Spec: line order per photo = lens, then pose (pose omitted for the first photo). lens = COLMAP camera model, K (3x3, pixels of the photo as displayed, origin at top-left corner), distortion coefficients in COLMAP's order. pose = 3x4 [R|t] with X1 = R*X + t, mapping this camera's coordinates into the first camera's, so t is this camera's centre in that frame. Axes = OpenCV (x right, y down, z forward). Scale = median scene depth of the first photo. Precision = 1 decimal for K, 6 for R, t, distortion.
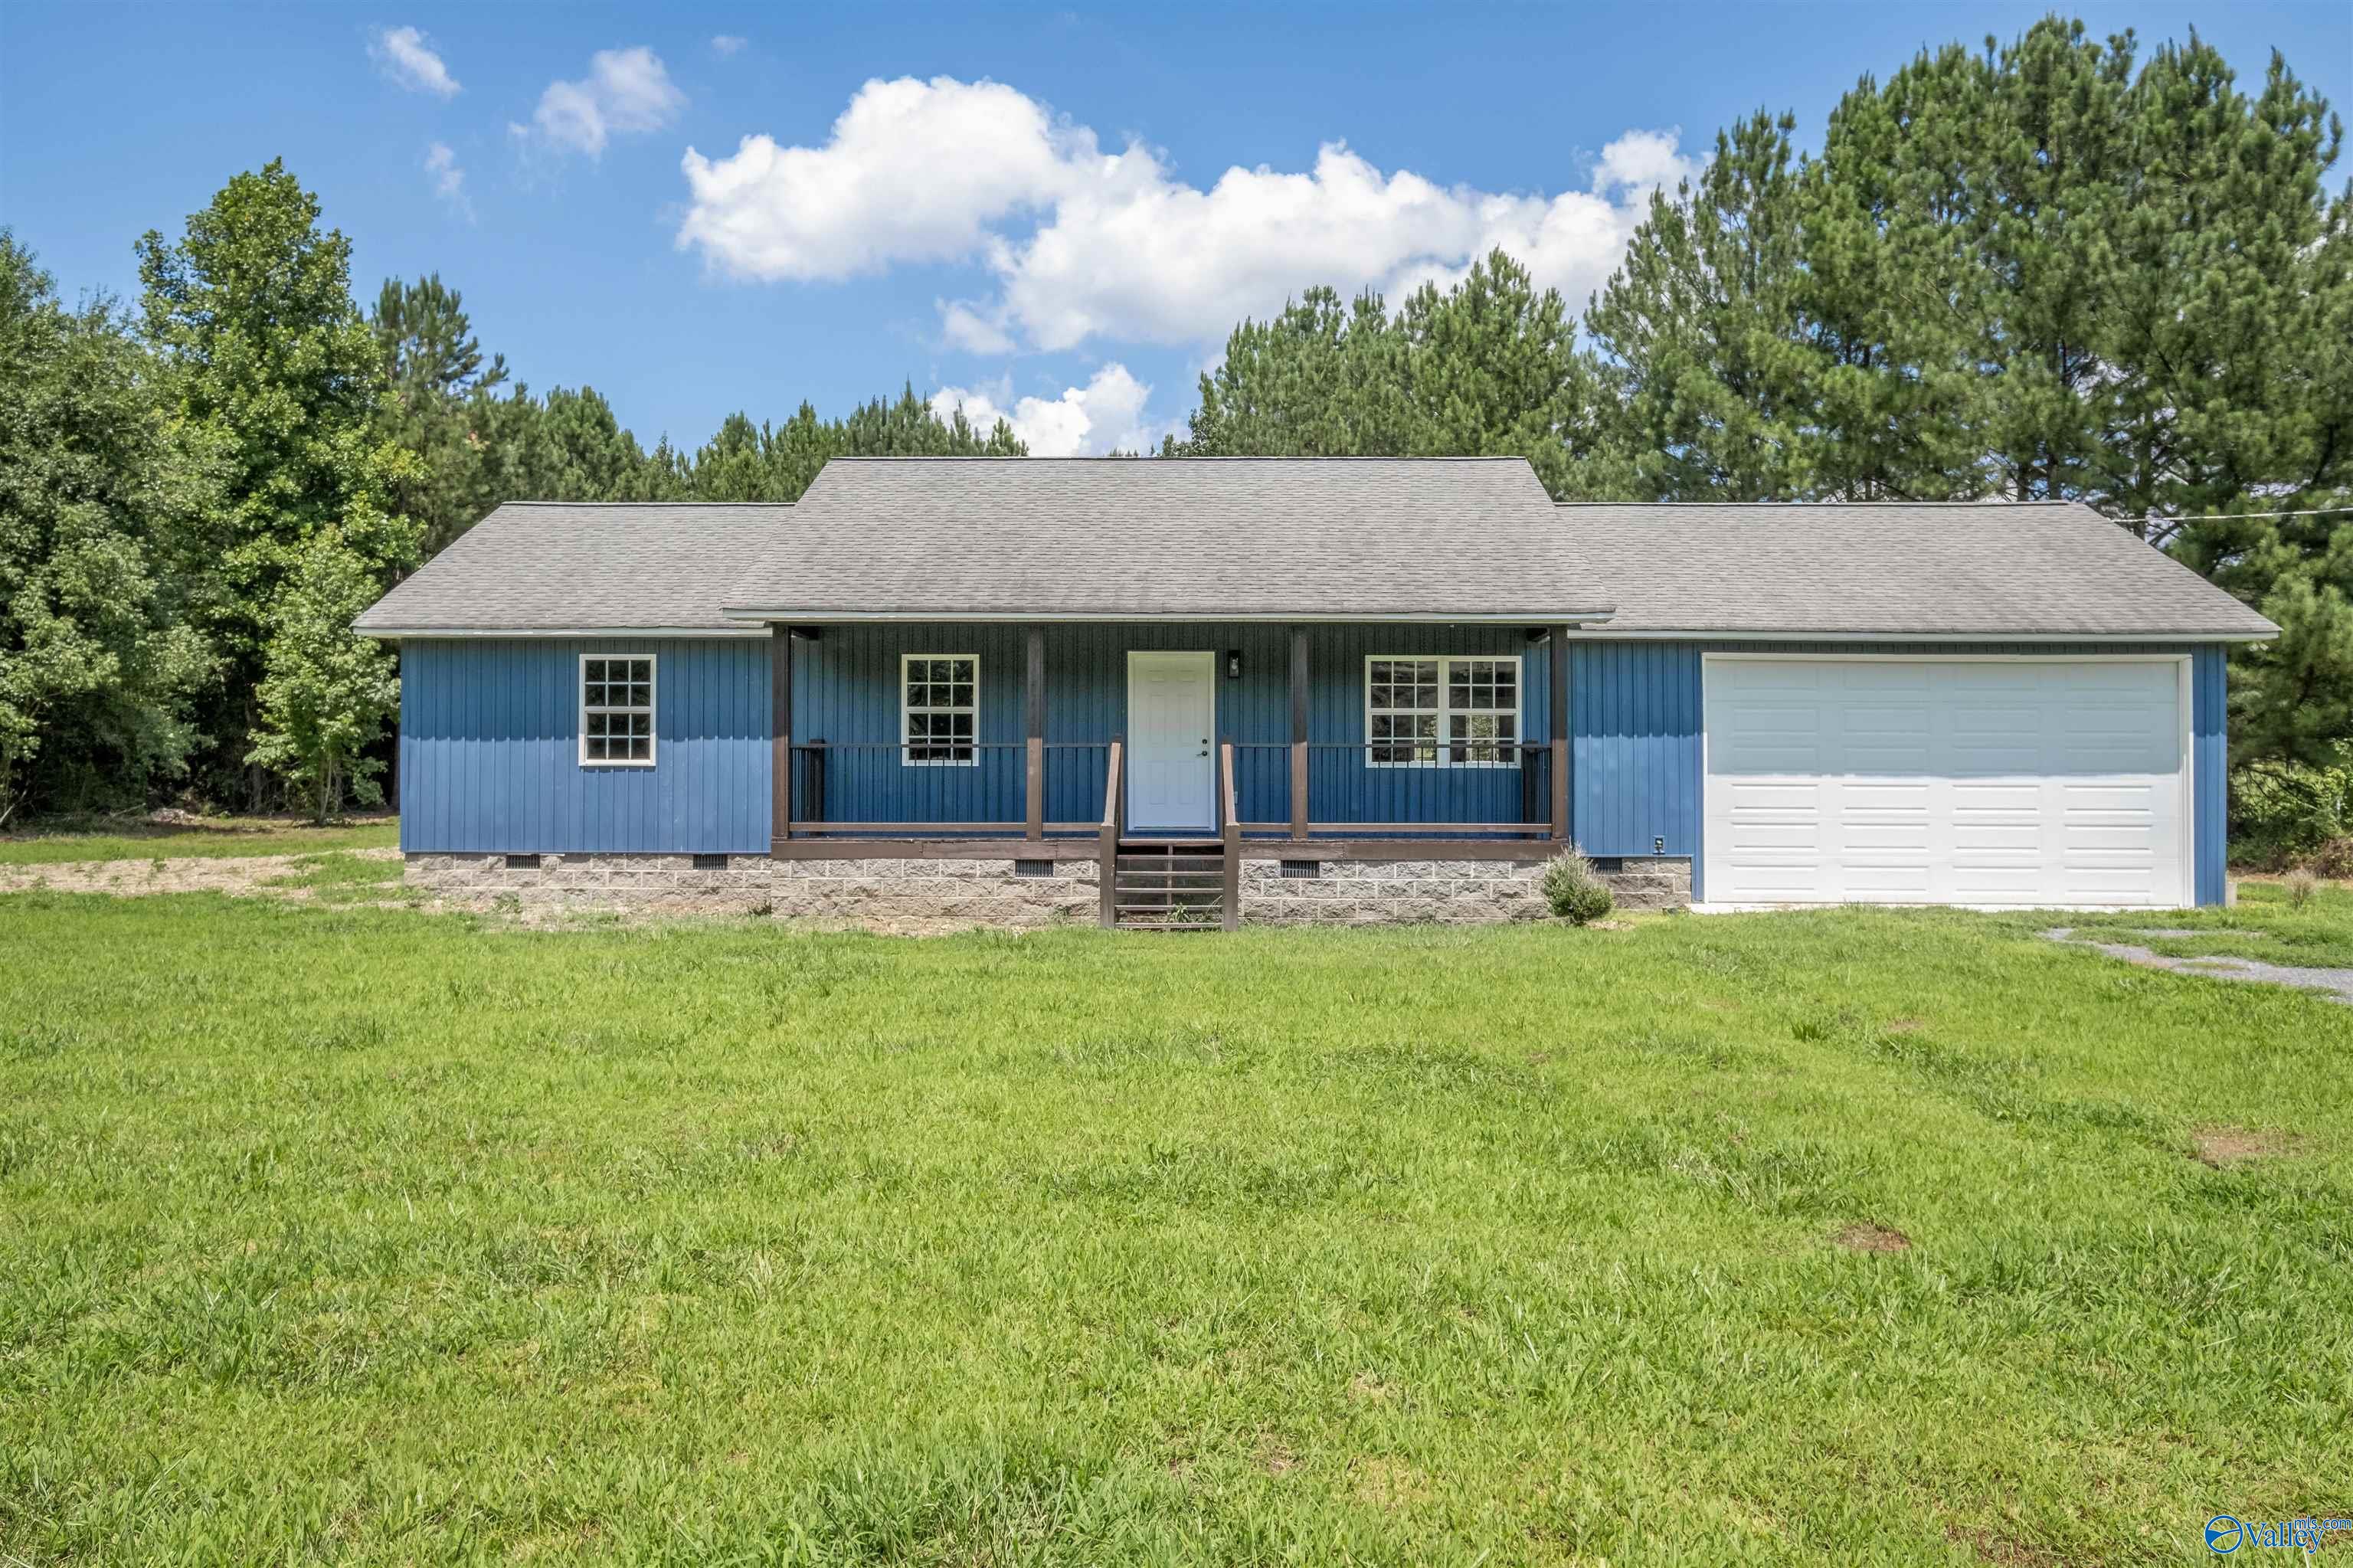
lens RADIAL K [[1649.4, 0, 1172.2], [0, 1649.4, 790.2], [0, 0, 1]] dist [0.000432, 0.000377]
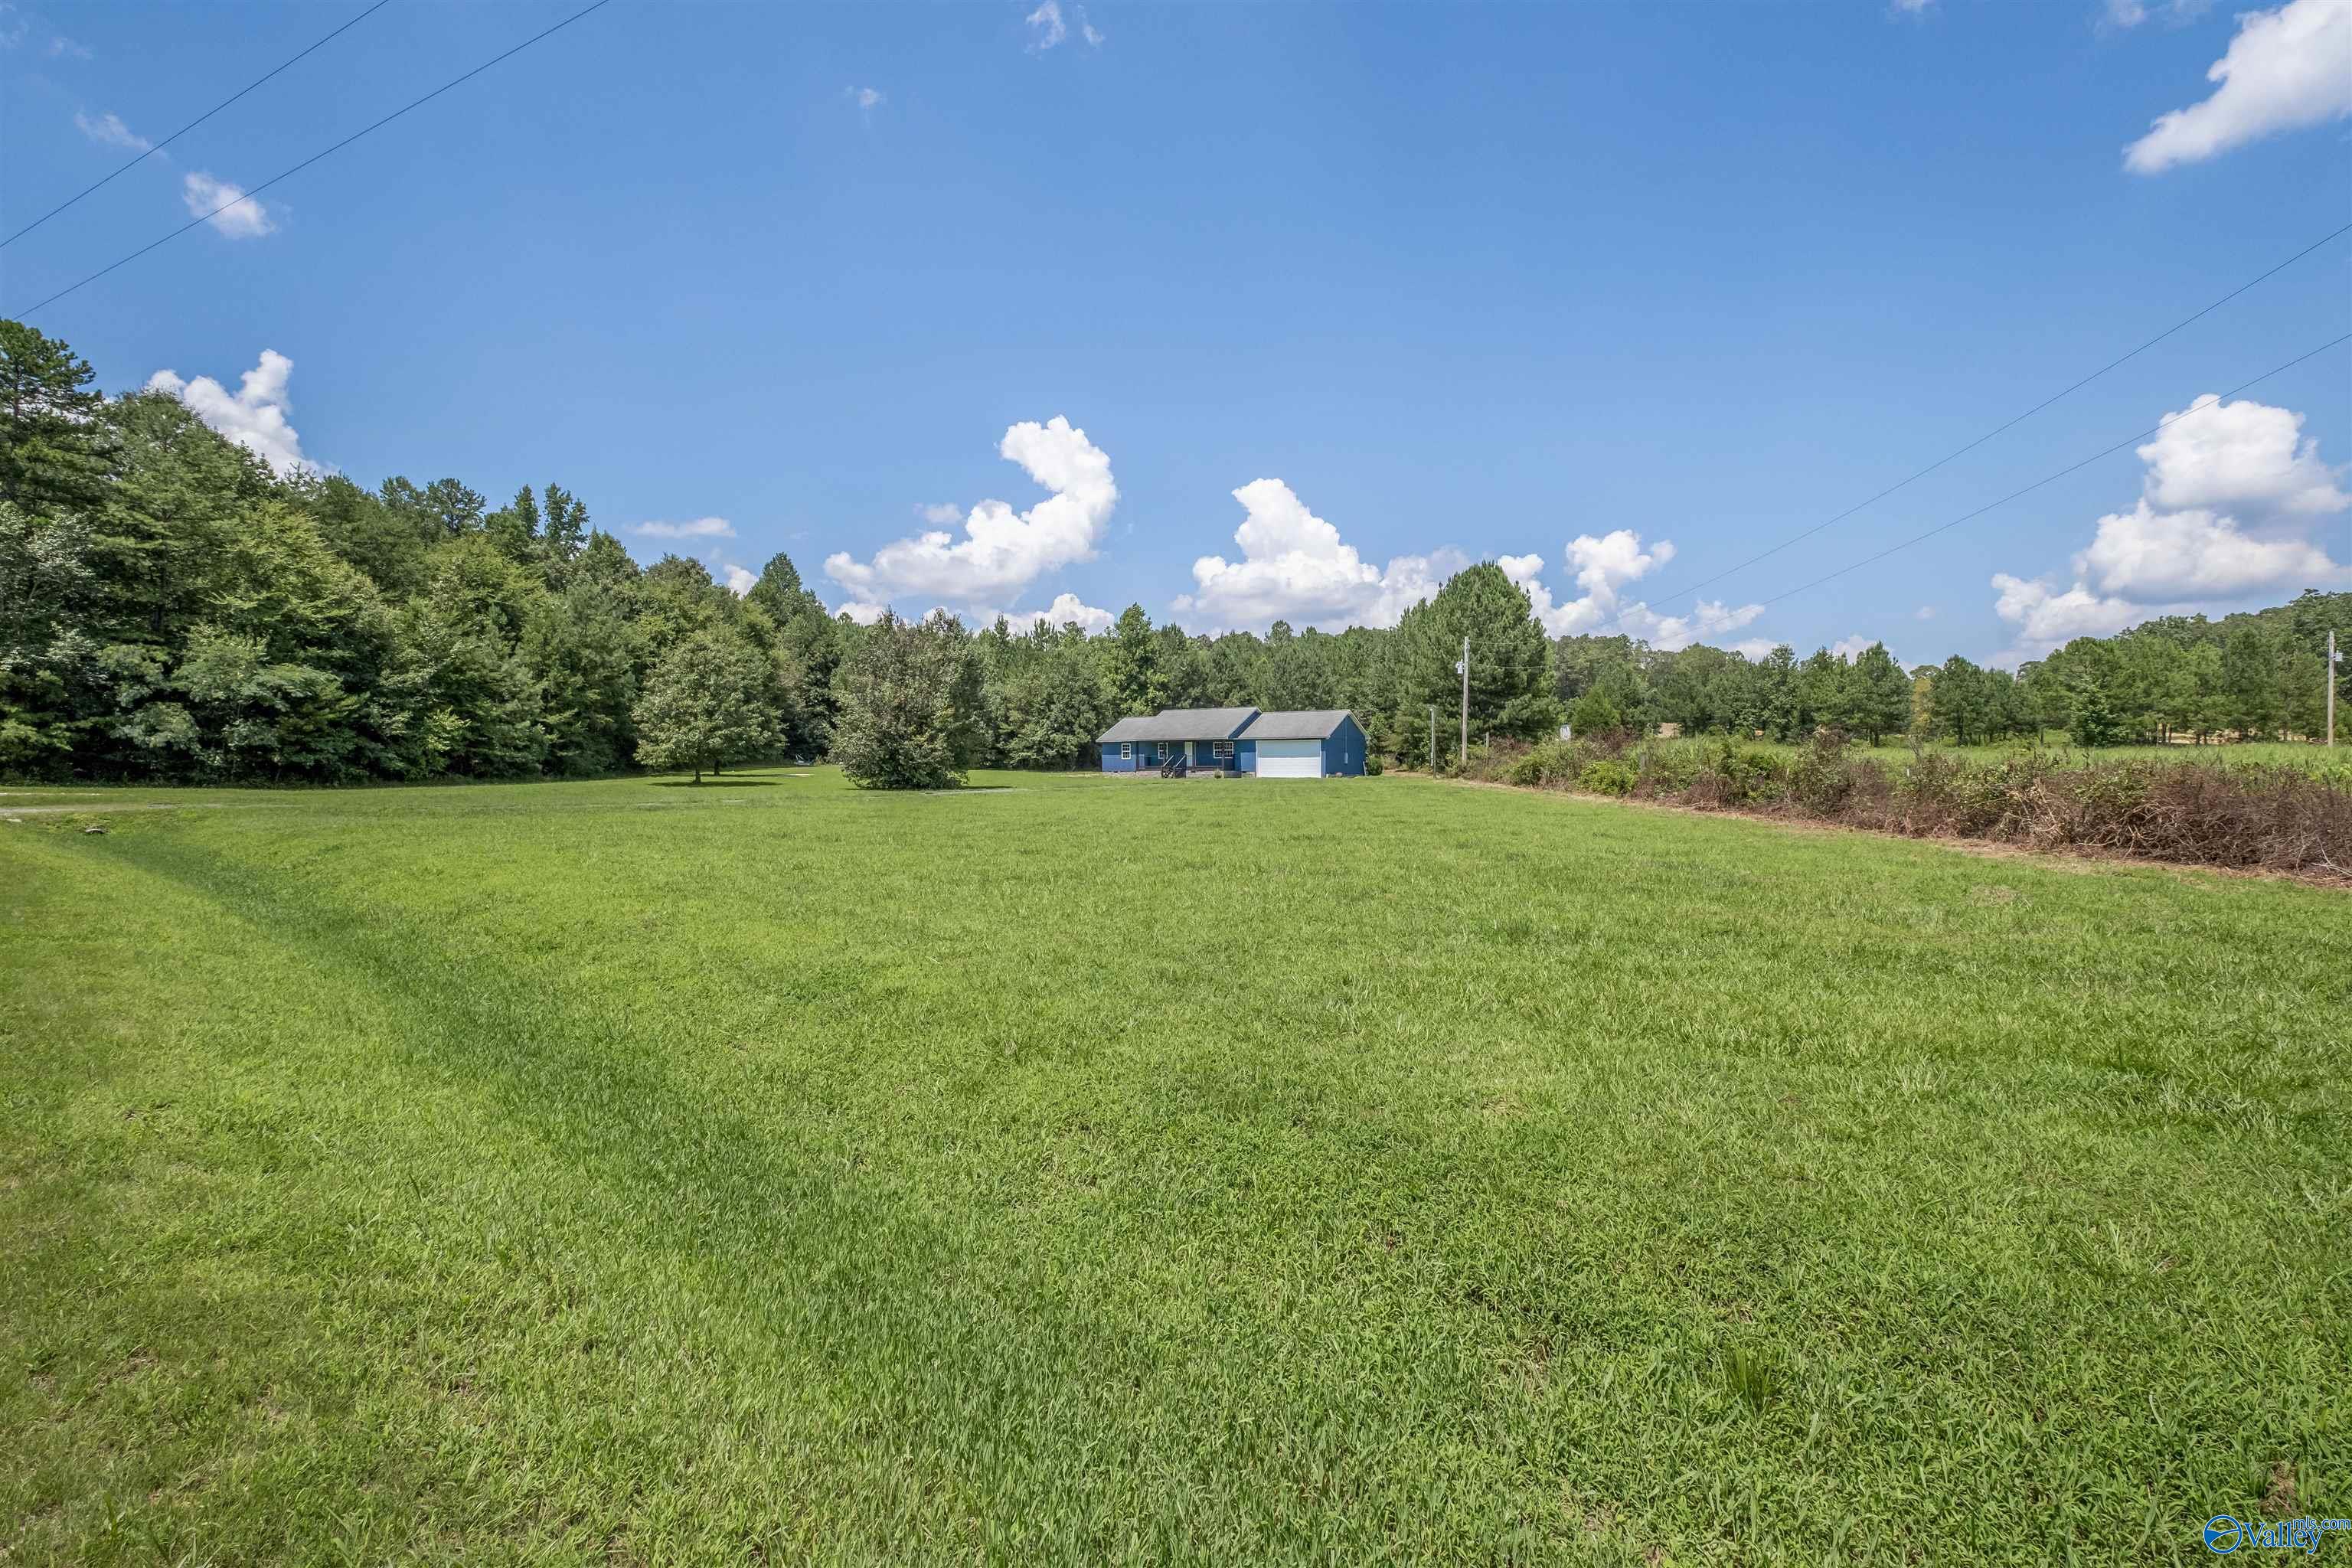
lens RADIAL K [[1029.4, 0, 1176.8], [0, 1029.4, 773.5], [0, 0, 1]] dist [0.001347, -0.002397]
pose [[0.841543, 0.000628, -0.540189, 1.307183], [0.006277, 0.999920, 0.010942, 0.001859], [0.540153, -0.012599, 0.841472, -1.537384]]
